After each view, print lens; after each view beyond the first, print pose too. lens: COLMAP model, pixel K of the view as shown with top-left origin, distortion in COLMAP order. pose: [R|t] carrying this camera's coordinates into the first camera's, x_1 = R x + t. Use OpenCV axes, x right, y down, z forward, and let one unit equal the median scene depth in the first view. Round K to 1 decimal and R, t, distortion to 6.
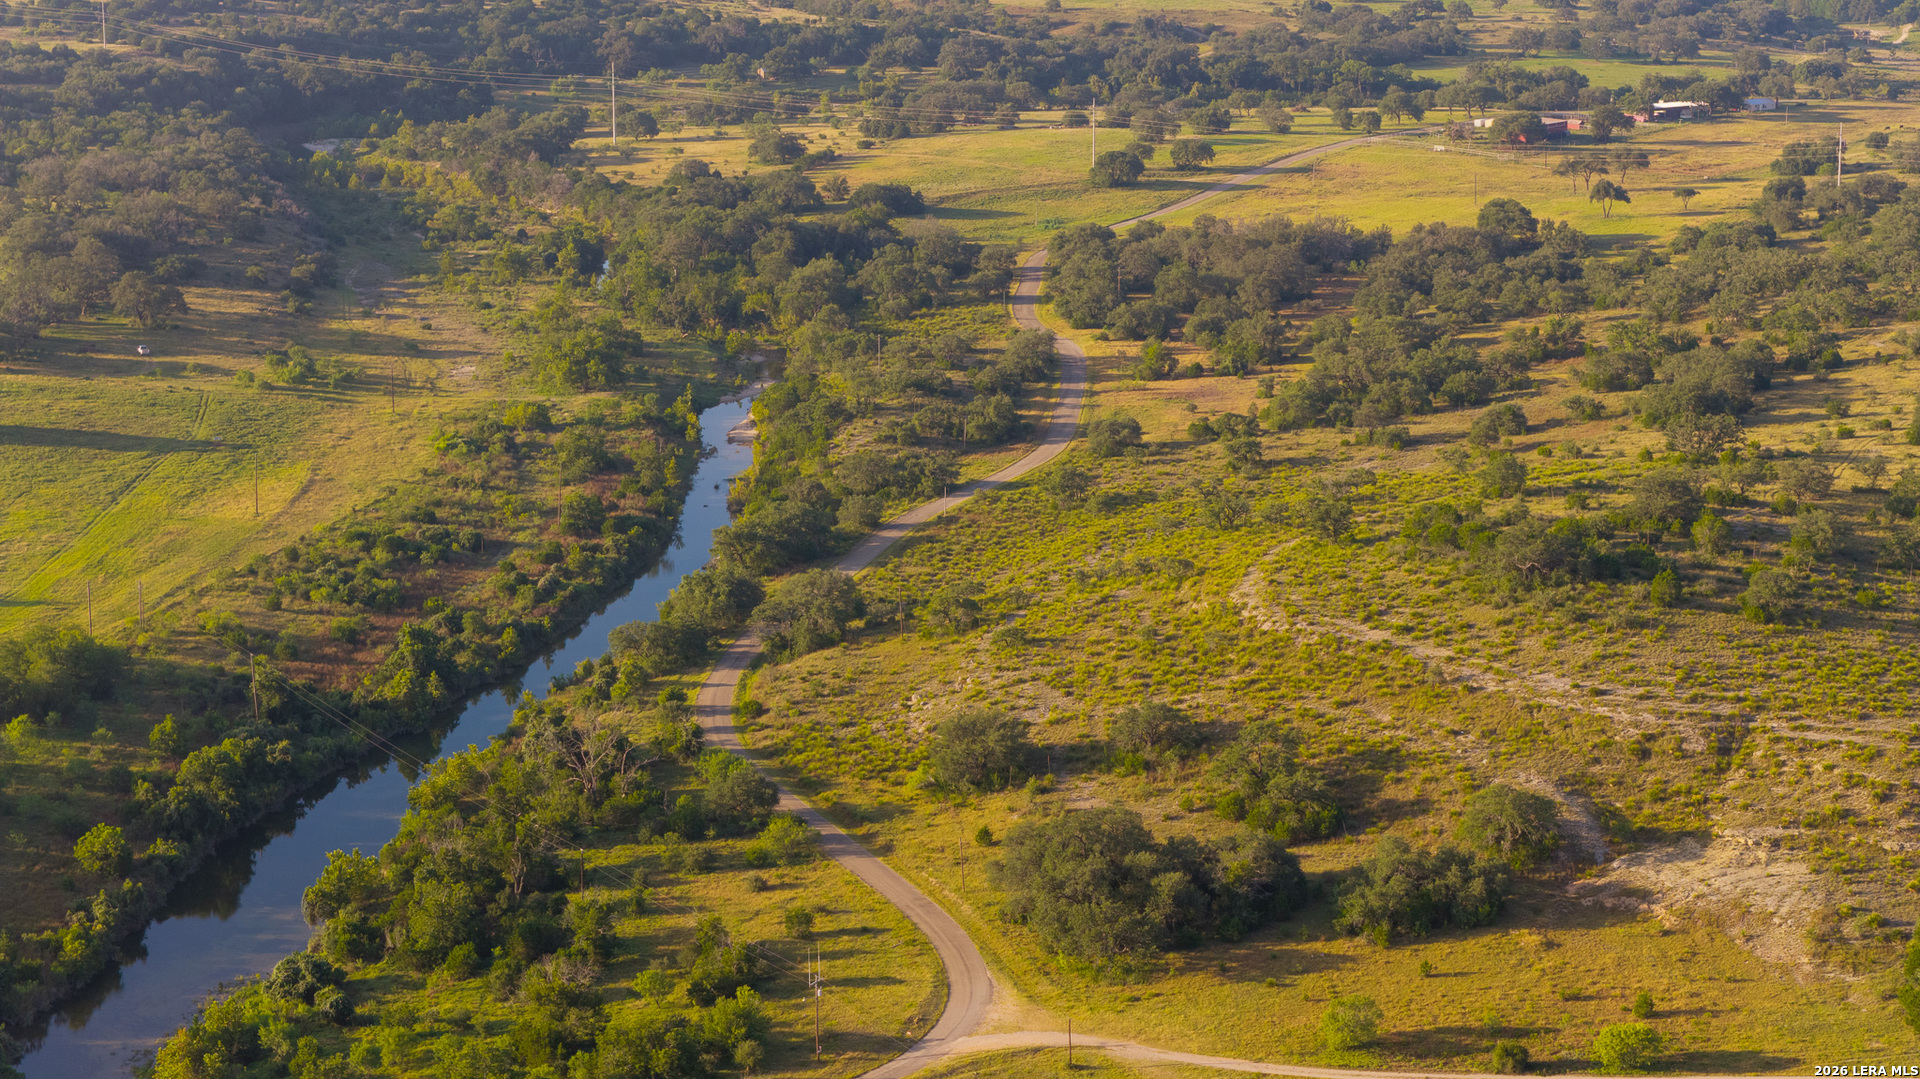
lens RADIAL K [[3878.4, 0, 960.0], [0, 3878.4, 539.5], [0, 0, 1]] dist [-0.222525, 1.209489]
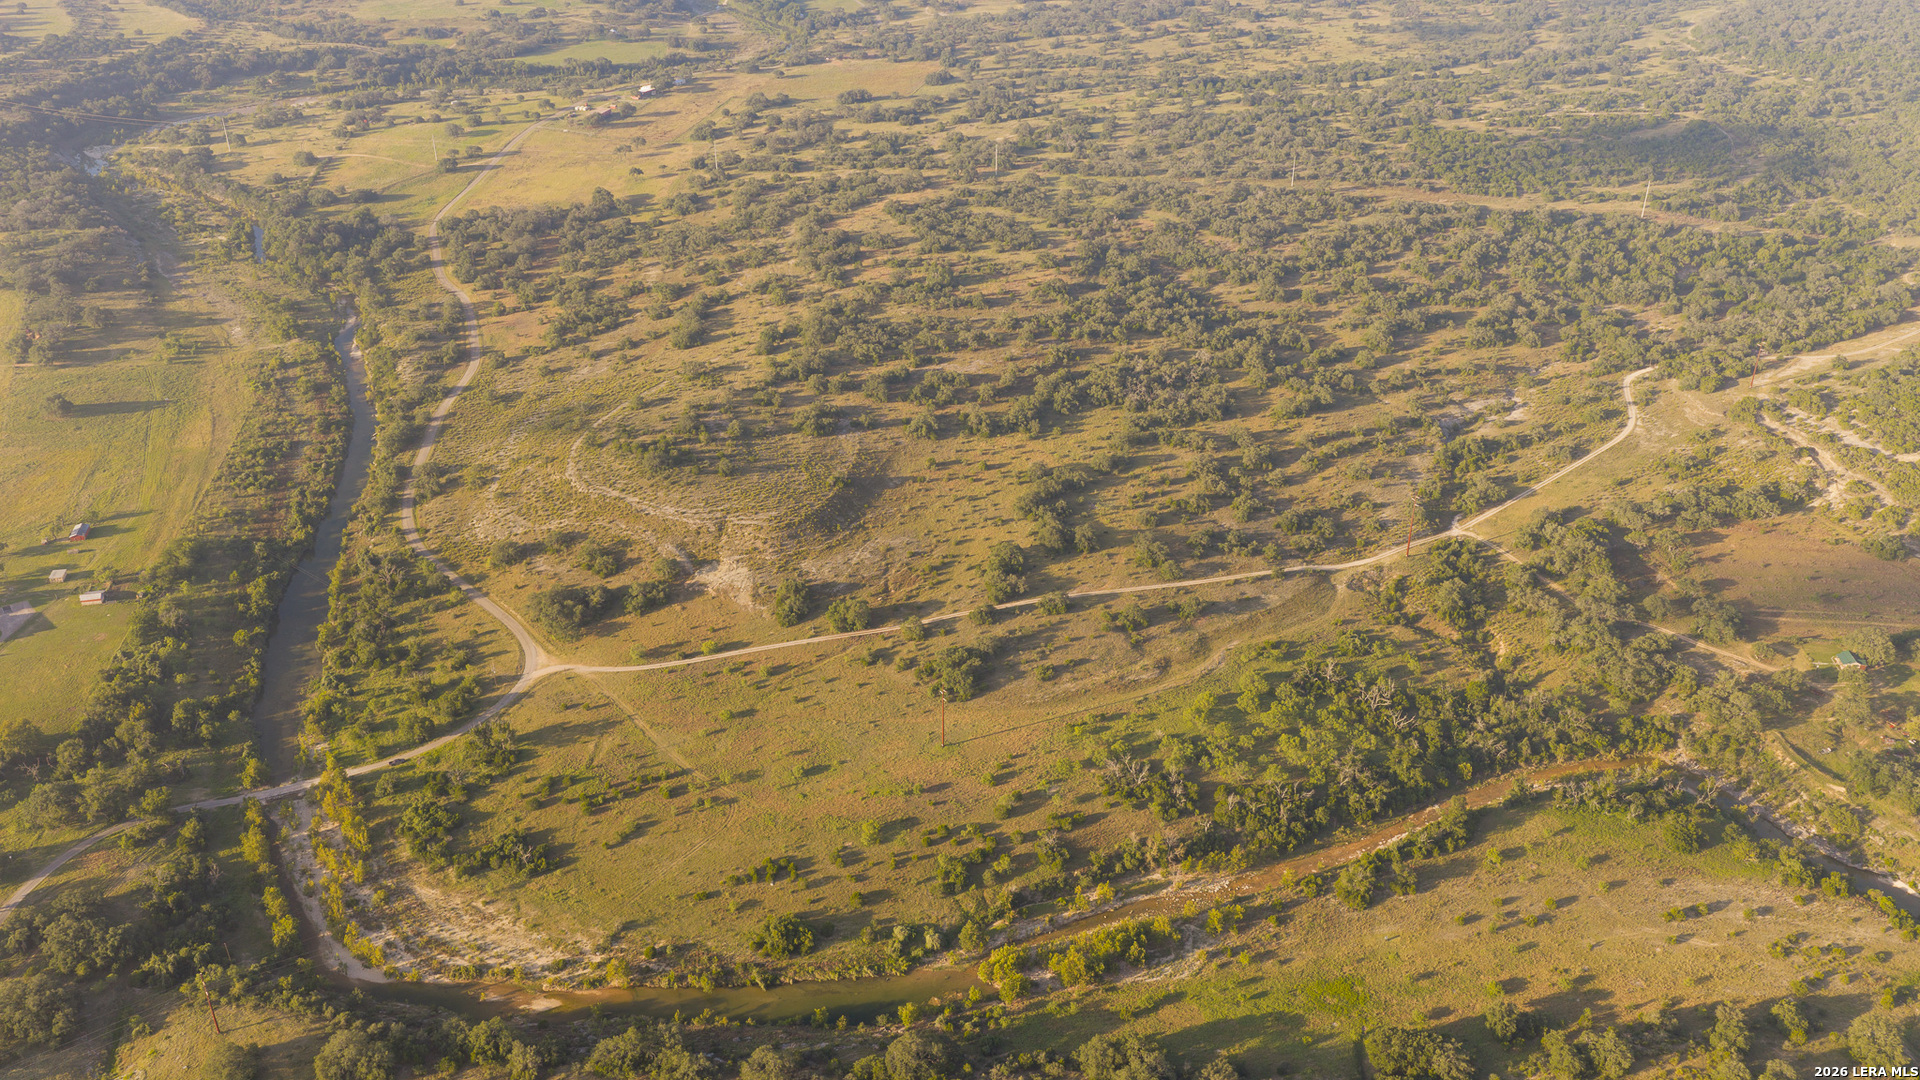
lens RADIAL K [[1616.8, 0, 960.0], [0, 1616.8, 540.0], [0, 0, 1]] dist [0.015582, -0.011354]
pose [[0.930393, -0.180992, 0.318766, -0.077839], [0.081237, 0.949786, 0.302169, -0.365983], [-0.357450, -0.255241, 0.898377, -0.445976]]
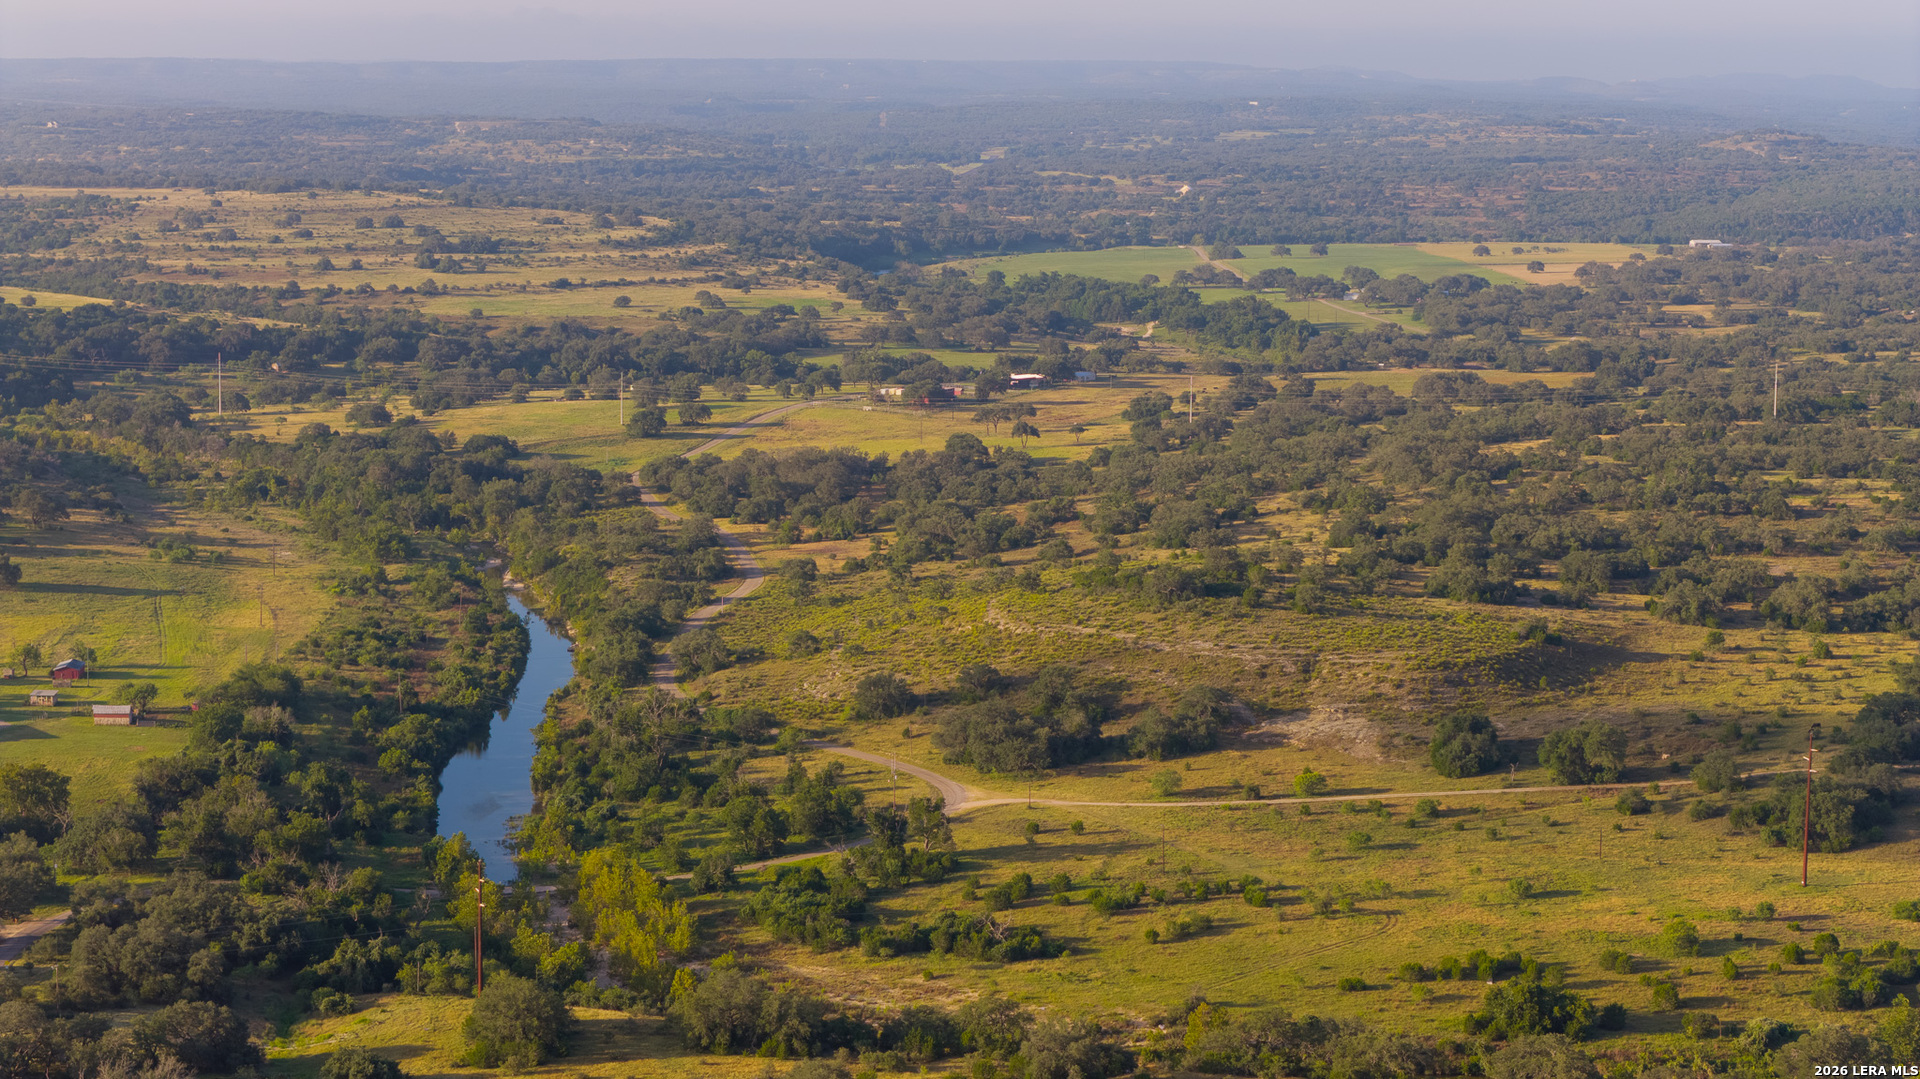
lens RADIAL K [[3878.4, 0, 960.0], [0, 3878.4, 539.5], [0, 0, 1]] dist [-0.222525, 1.209489]
pose [[0.973933, -0.019757, 0.225972, -0.360462], [0.039108, 0.995907, -0.081479, 0.130380], [-0.223438, 0.088193, 0.970720, -0.722897]]
